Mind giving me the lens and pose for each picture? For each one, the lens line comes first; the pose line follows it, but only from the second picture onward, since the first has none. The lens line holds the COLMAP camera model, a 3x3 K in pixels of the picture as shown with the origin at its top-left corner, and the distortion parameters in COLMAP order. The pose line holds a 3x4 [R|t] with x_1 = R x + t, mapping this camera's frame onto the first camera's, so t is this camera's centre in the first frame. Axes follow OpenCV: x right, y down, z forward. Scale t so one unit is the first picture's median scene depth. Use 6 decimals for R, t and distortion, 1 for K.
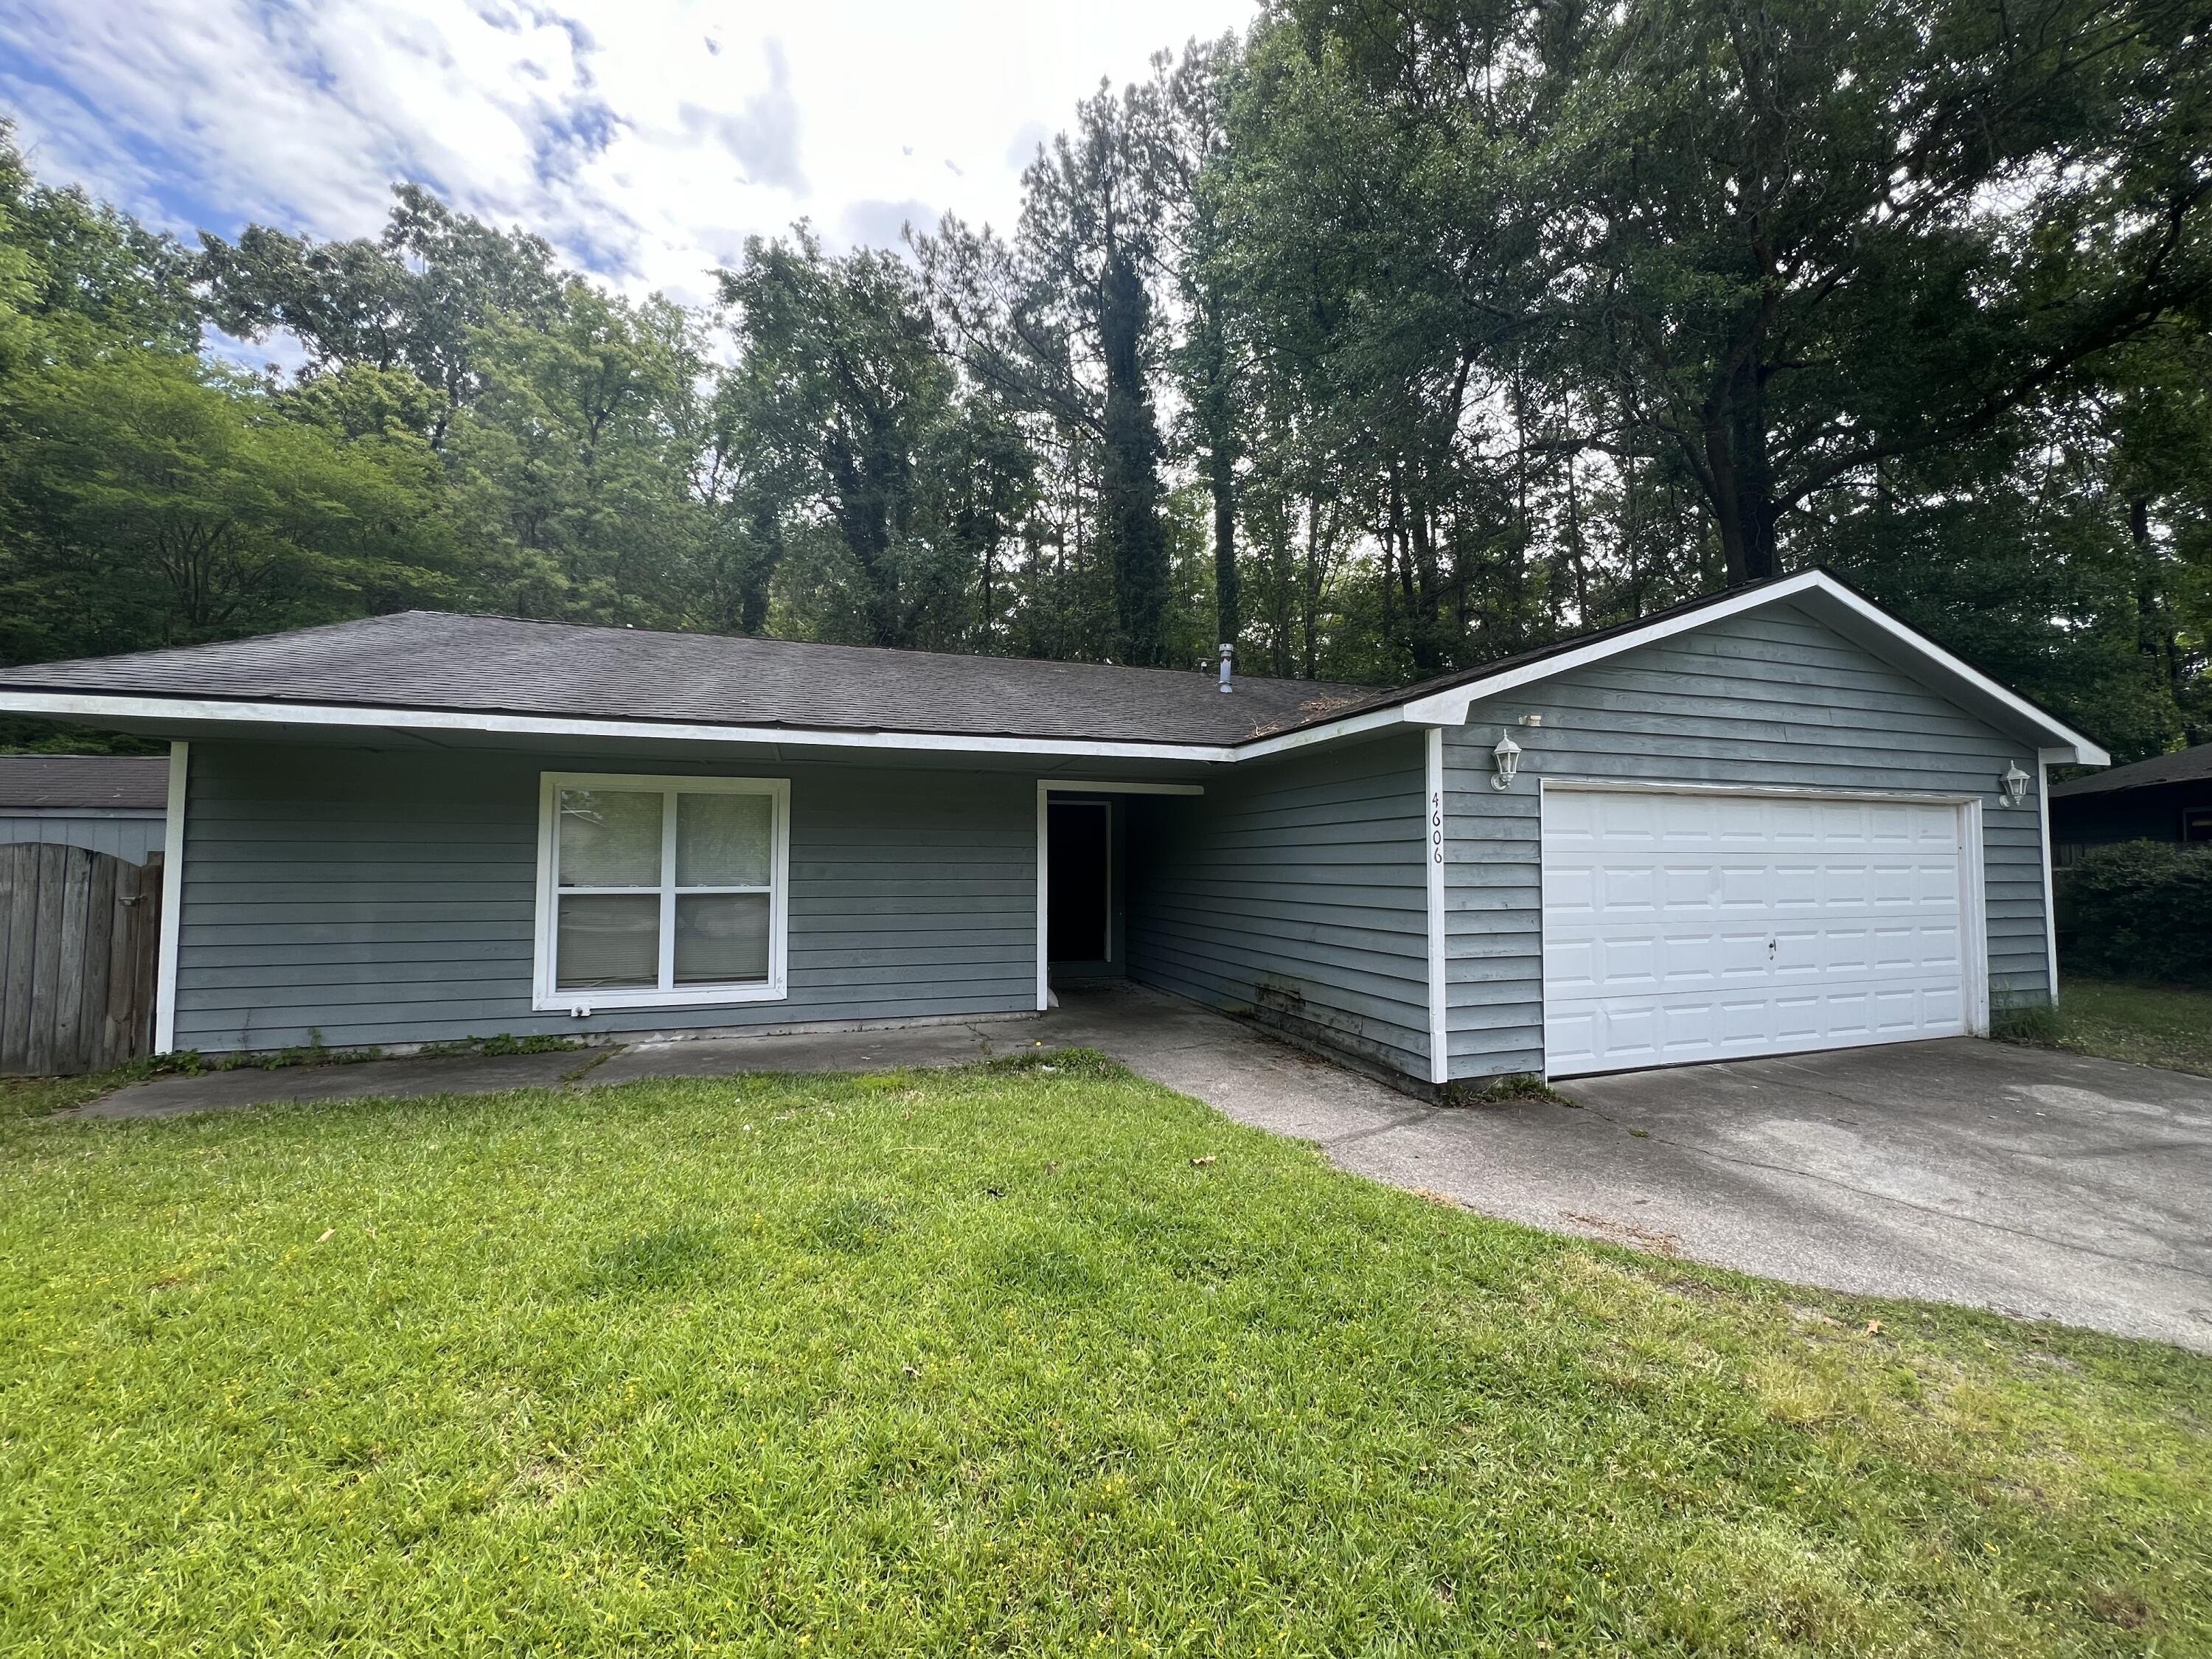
lens RADIAL K [[881.3, 0, 1104.6], [0, 881.3, 828.8], [0, 0, 1]] dist [-0.001082, -0.000101]
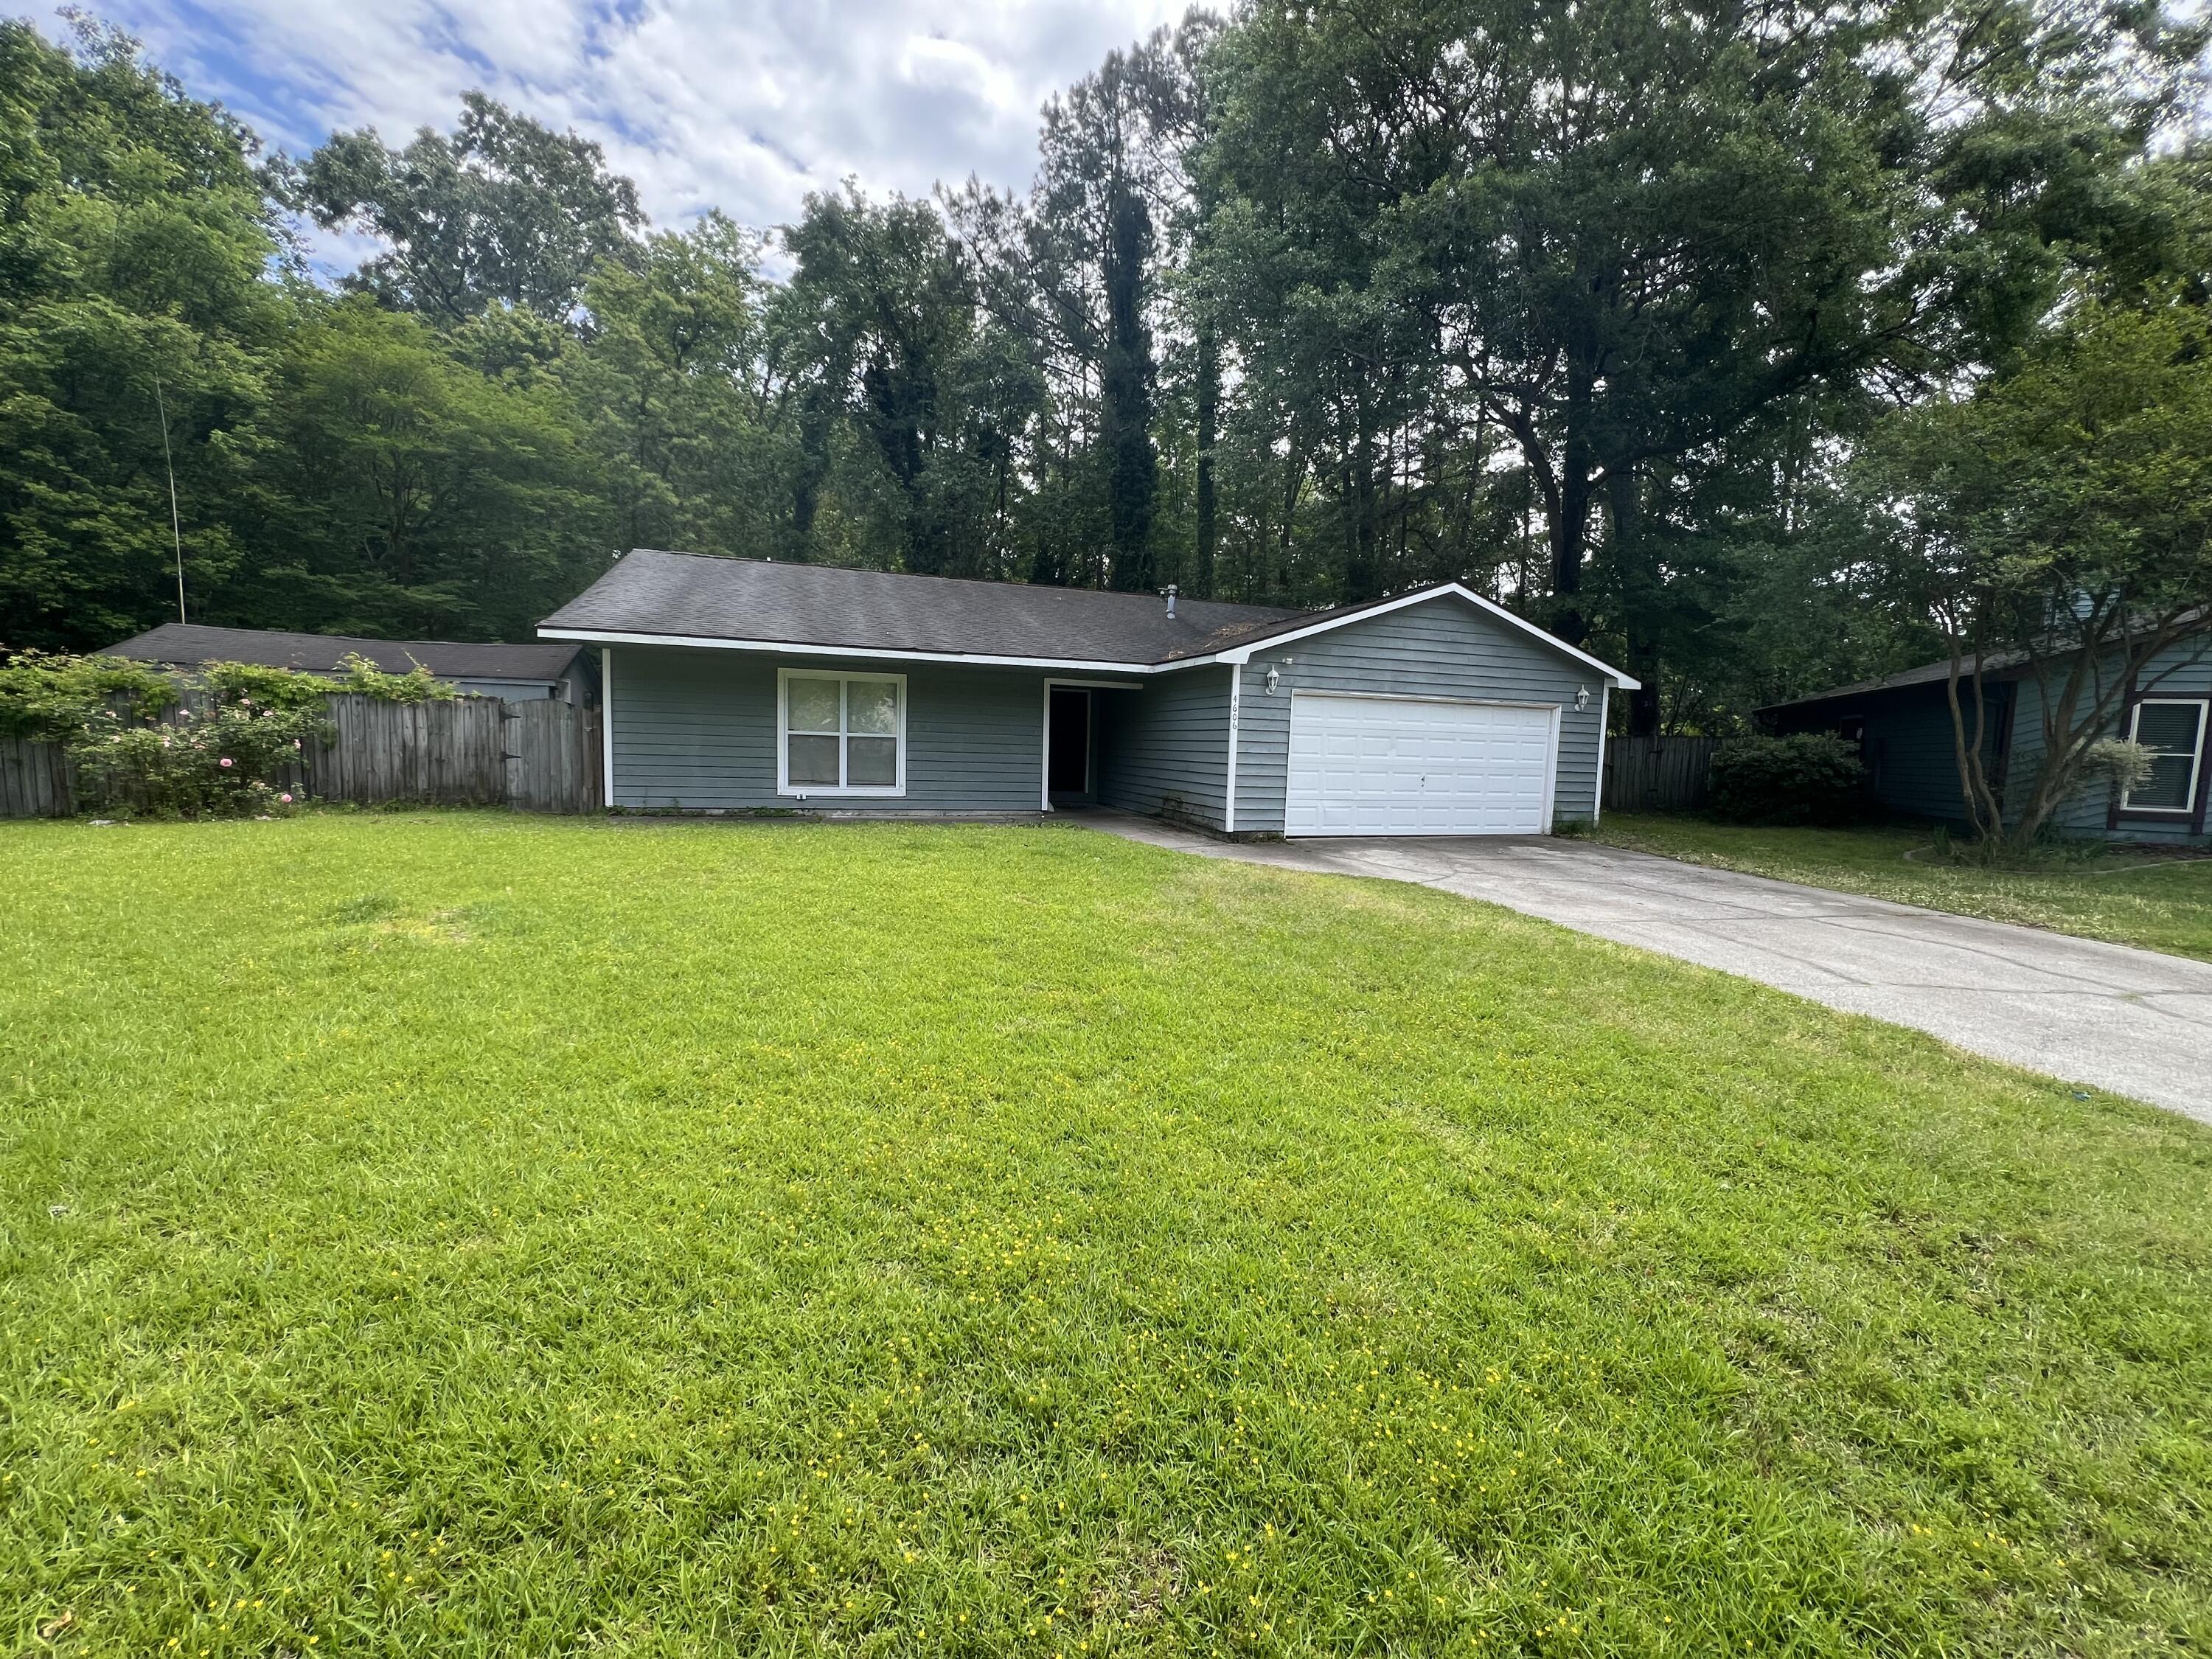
lens RADIAL K [[881.3, 0, 1104.8], [0, 881.3, 831.4], [0, 0, 1]] dist [-0.001082, -0.000101]
pose [[0.999550, 0.029847, 0.002910, 0.046519], [-0.029959, 0.989585, 0.140800, -0.004706], [0.001322, -0.140823, 0.990034, -0.751089]]
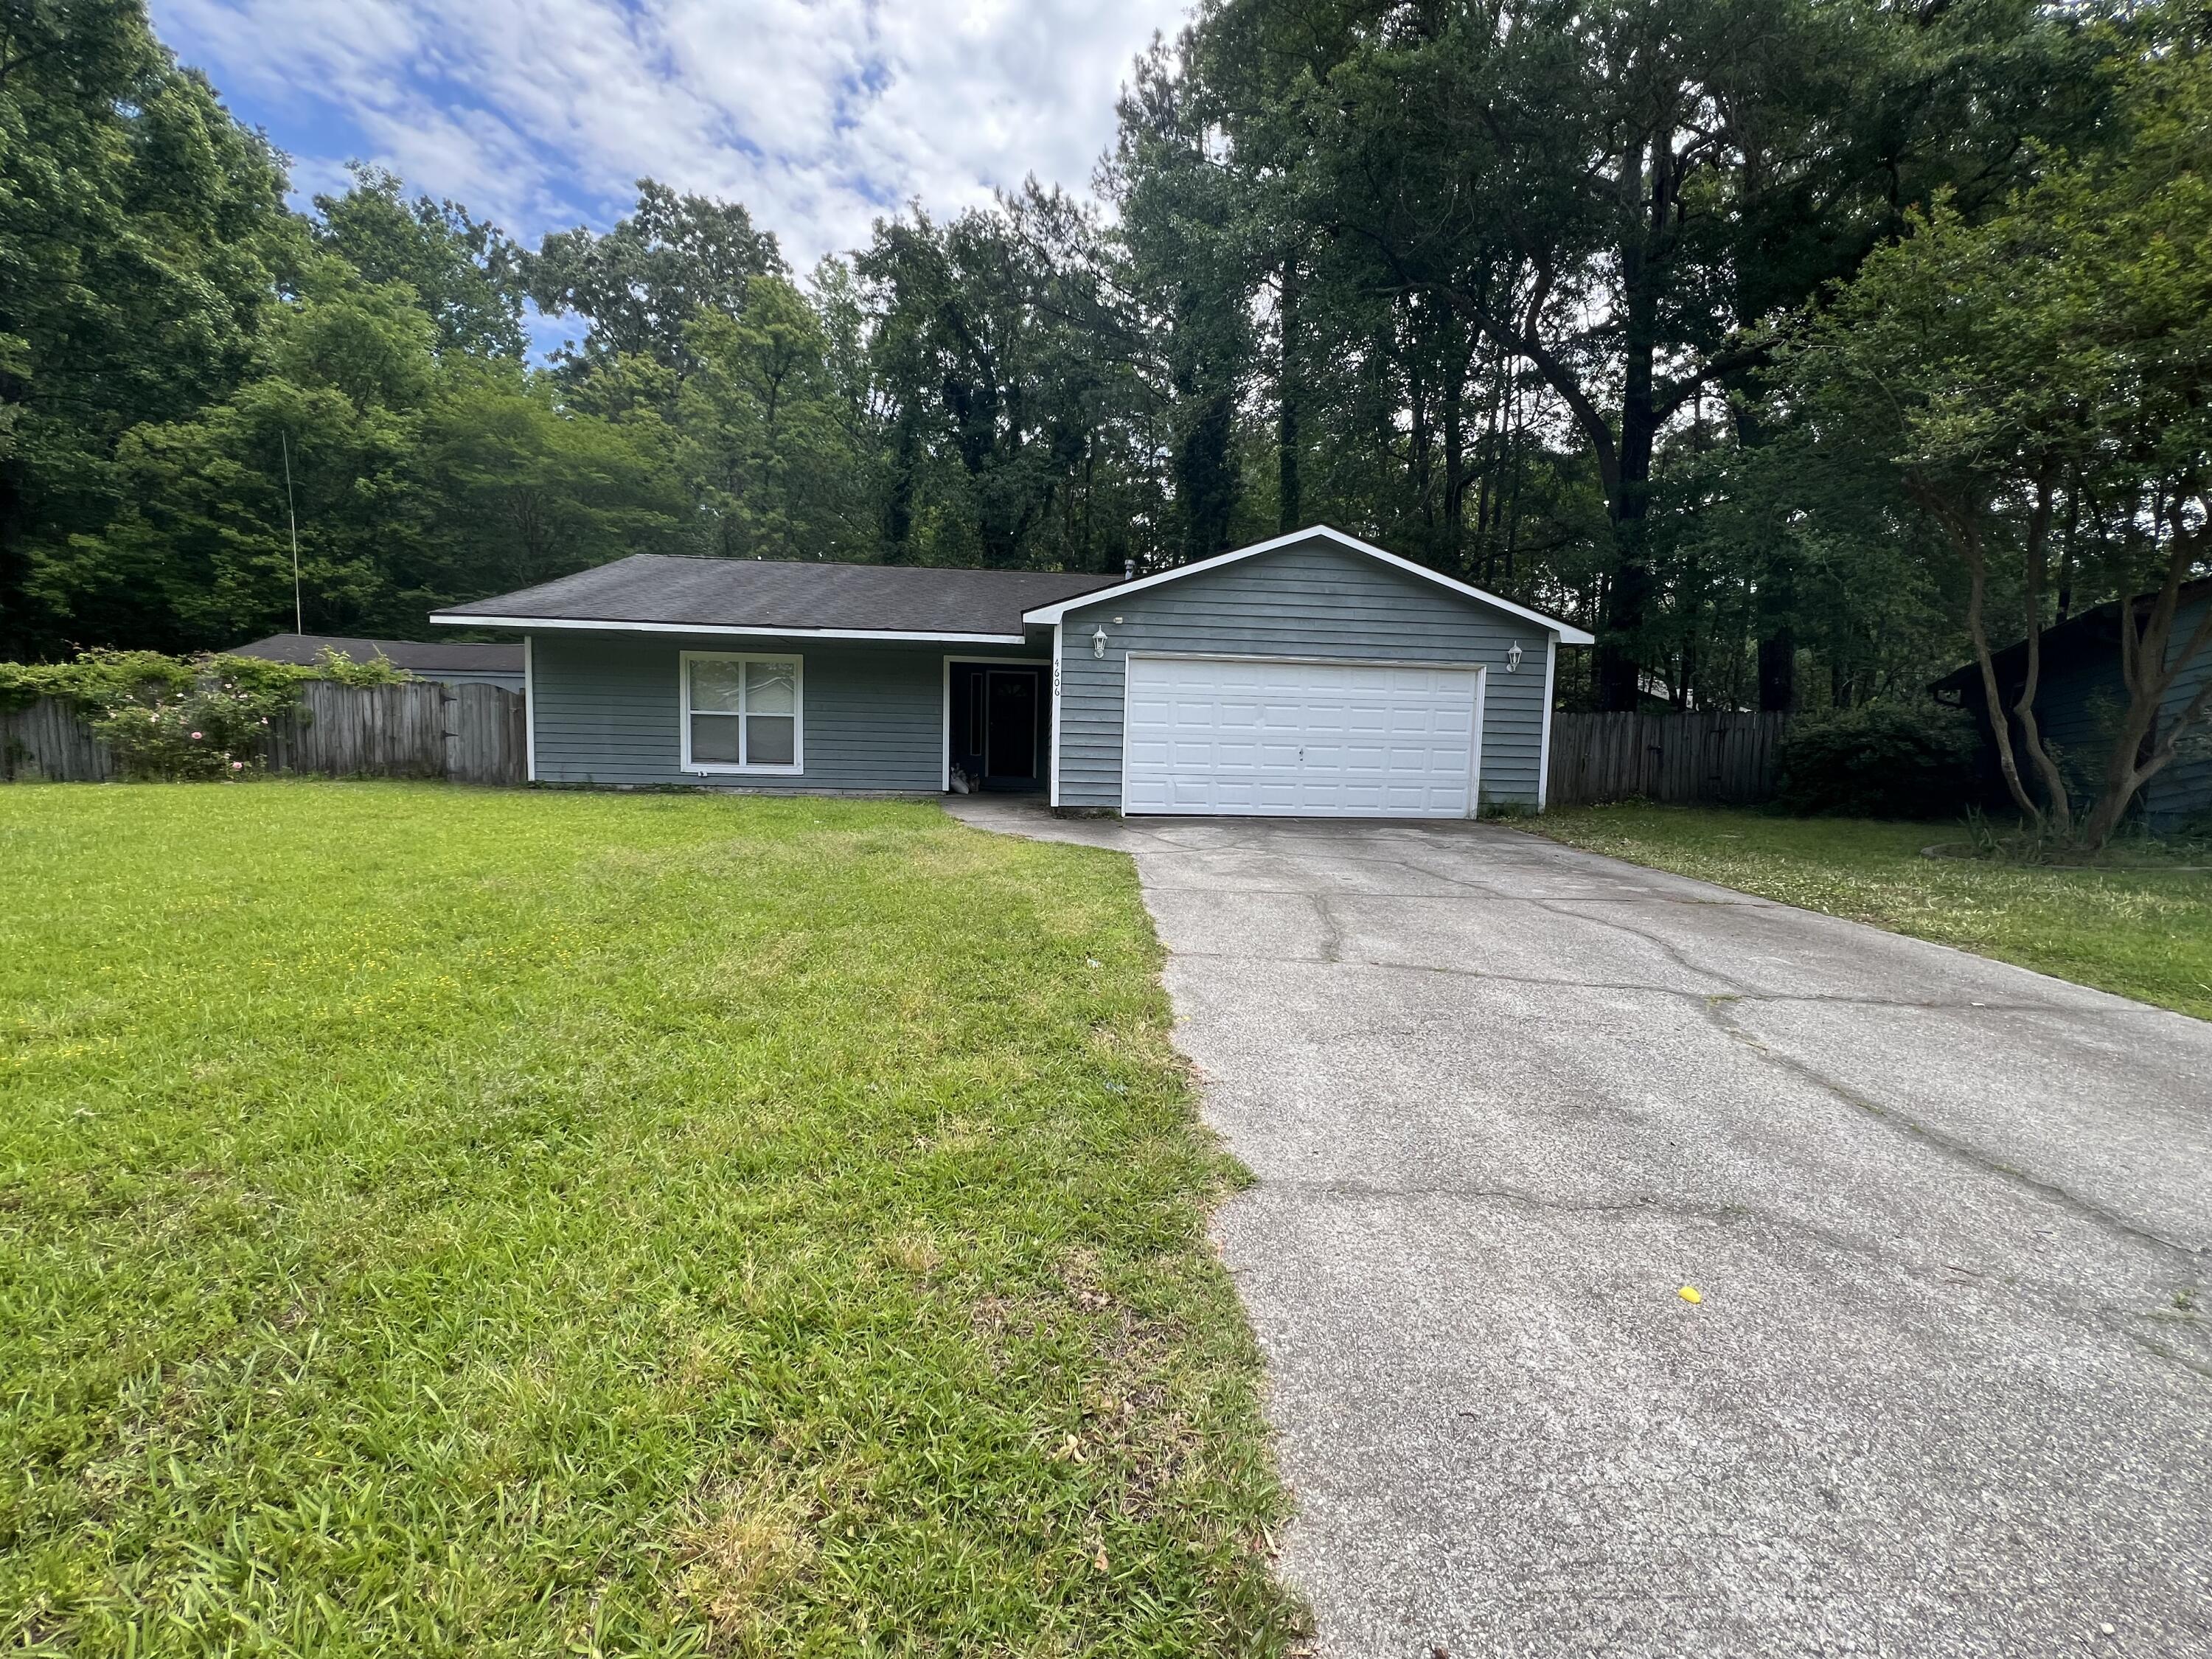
lens RADIAL K [[881.3, 0, 1109.0], [0, 881.3, 832.2], [0, 0, 1]] dist [-0.001082, -0.000101]
pose [[0.971133, 0.045251, -0.234207, 0.646351], [-0.014397, 0.991171, 0.131808, 0.053442], [0.238103, -0.124631, 0.963210, -0.600448]]
